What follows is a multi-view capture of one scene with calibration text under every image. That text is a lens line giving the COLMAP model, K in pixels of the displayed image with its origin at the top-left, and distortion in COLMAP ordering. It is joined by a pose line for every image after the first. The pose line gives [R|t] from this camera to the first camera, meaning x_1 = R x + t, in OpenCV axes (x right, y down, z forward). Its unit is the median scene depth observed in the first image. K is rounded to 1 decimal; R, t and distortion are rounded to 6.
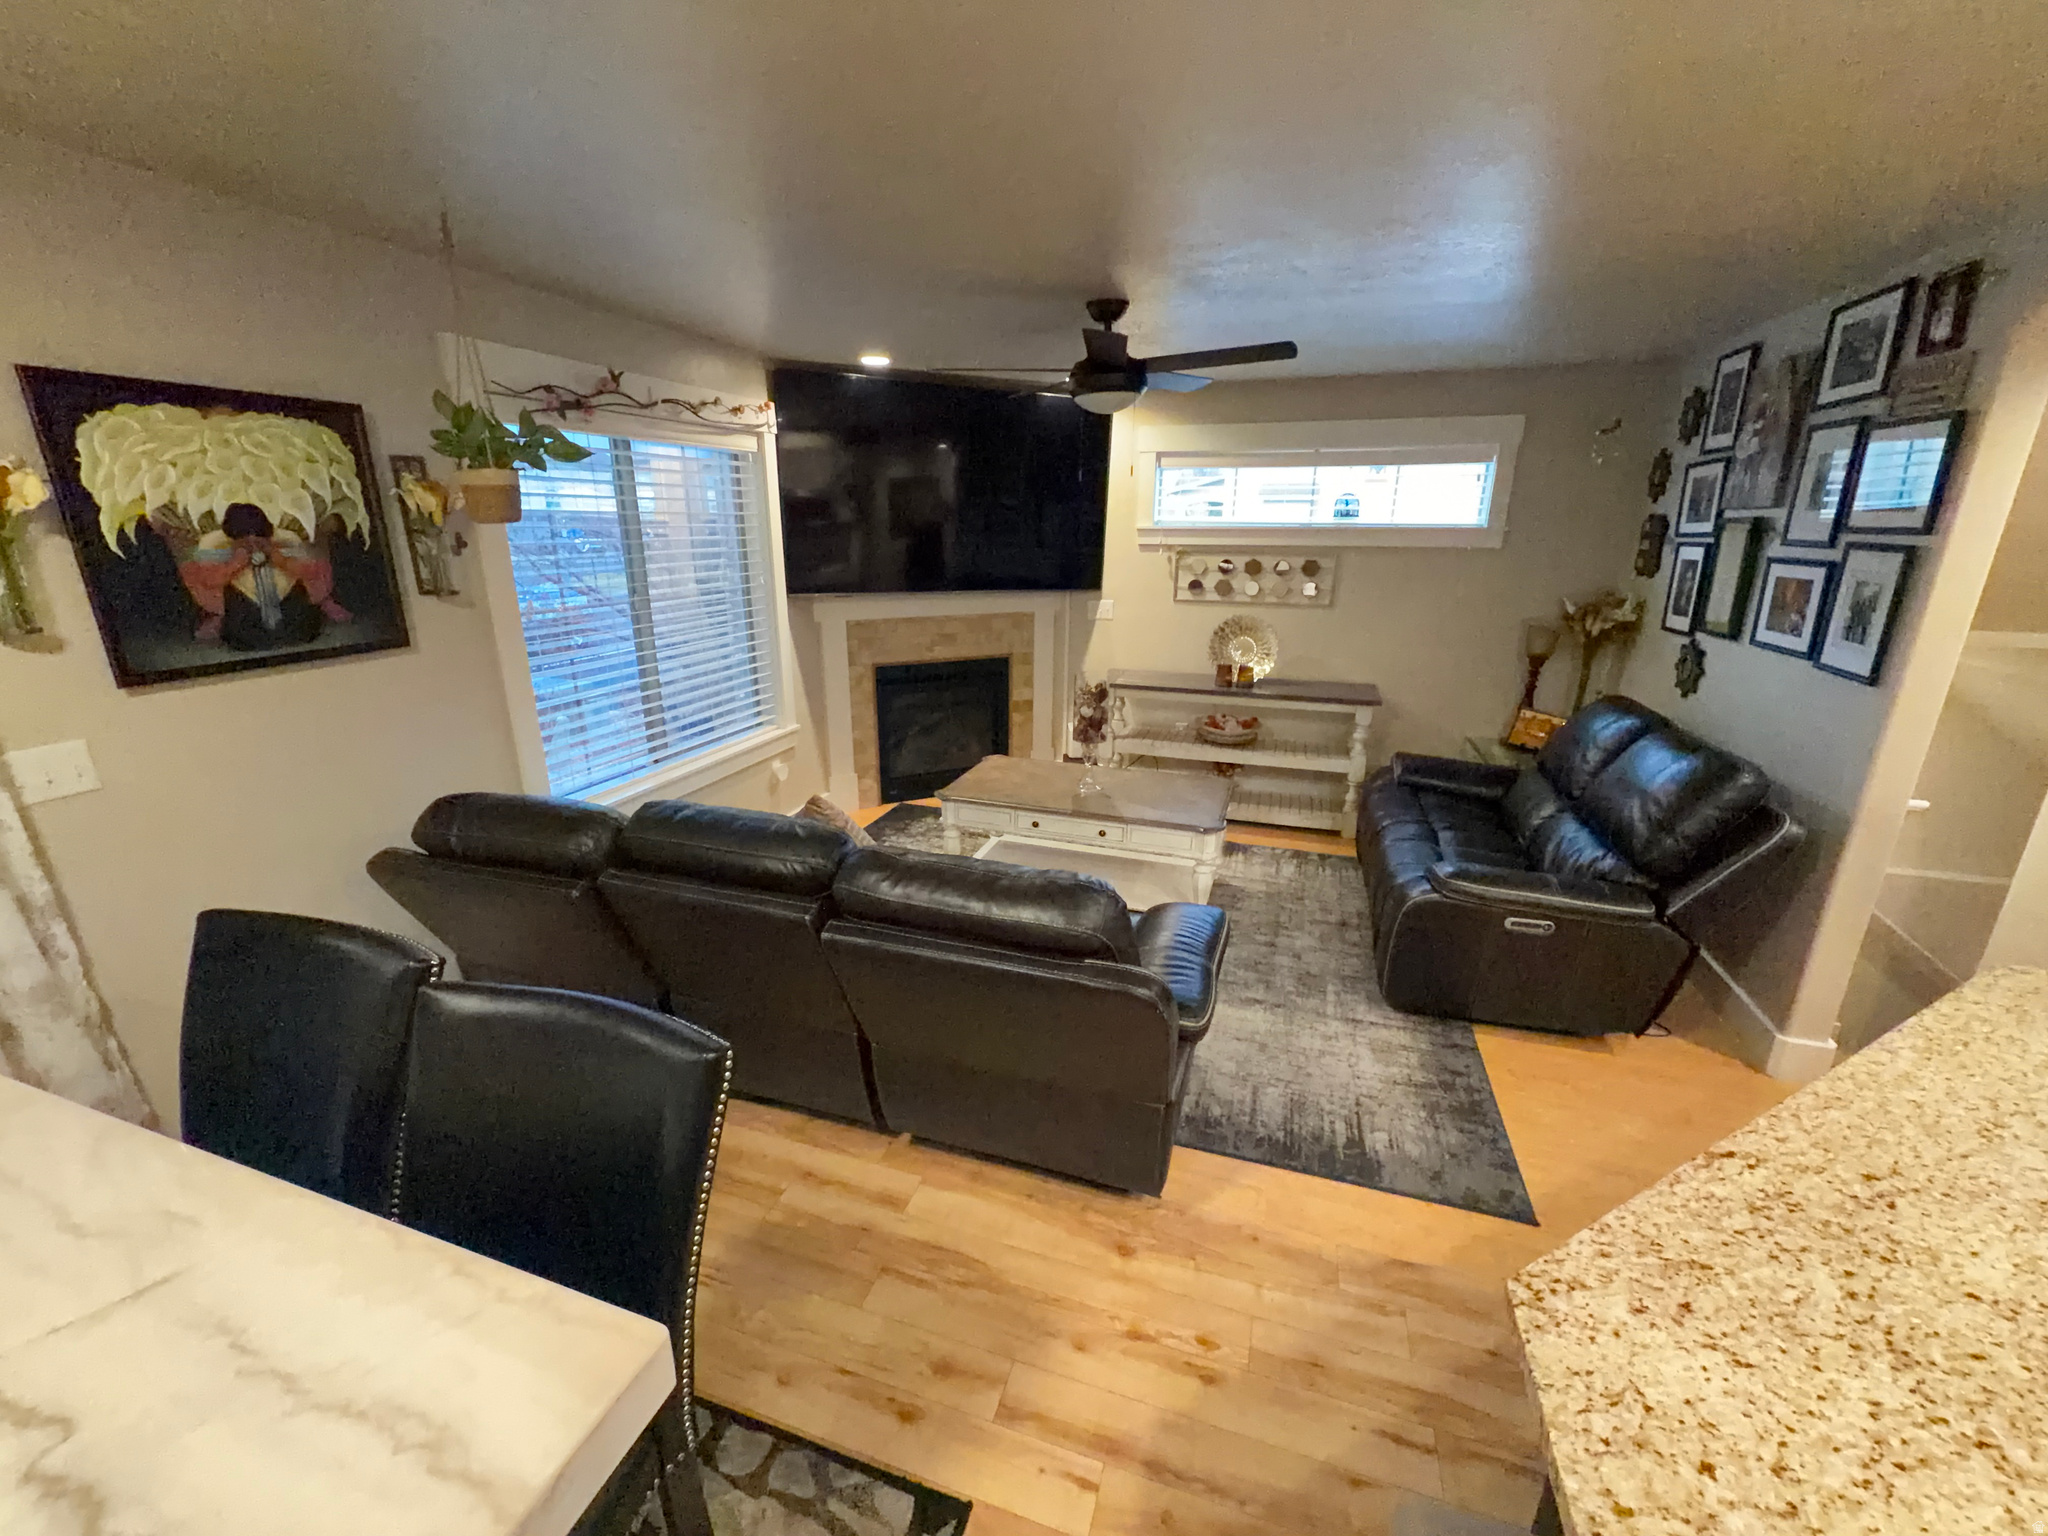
lens RADIAL K [[813.9, 0, 1022.1], [0, 813.9, 769.8], [0, 0, 1]] dist [0.000069, 0.000060]
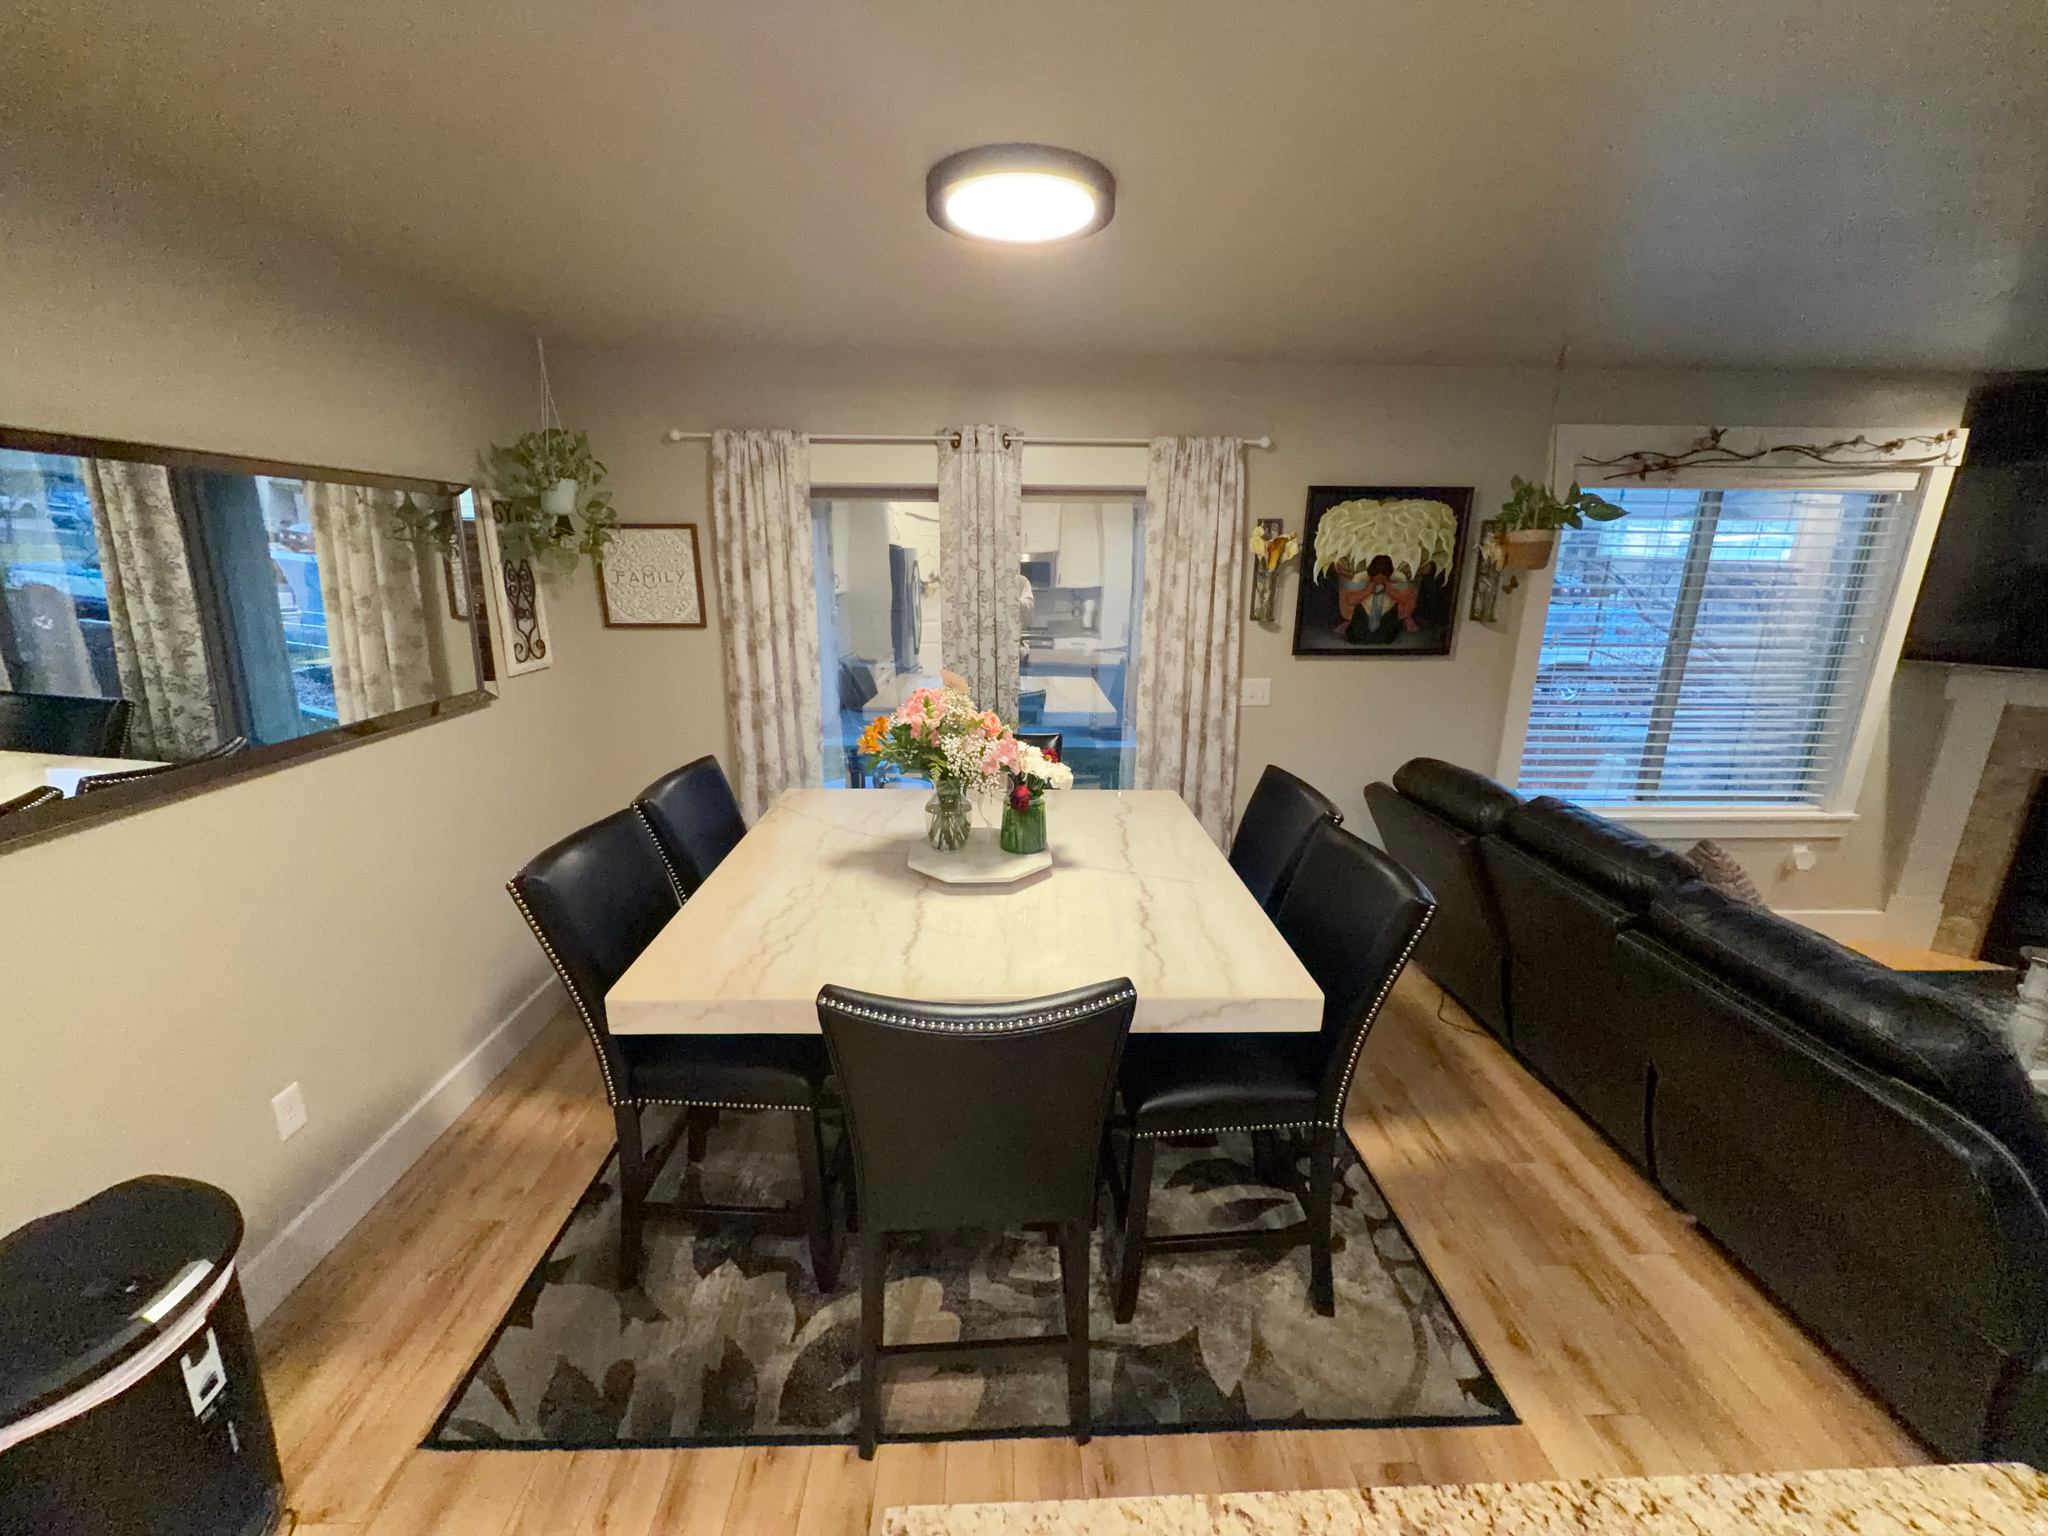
lens RADIAL K [[813.9, 0, 1022.1], [0, 813.9, 769.8], [0, 0, 1]] dist [0.000069, 0.000060]
pose [[0.342634, 0.240430, -0.908182, 0.344482], [-0.283833, 0.948016, 0.143893, 0.045355], [0.895567, 0.208469, 0.393065, -0.178997]]
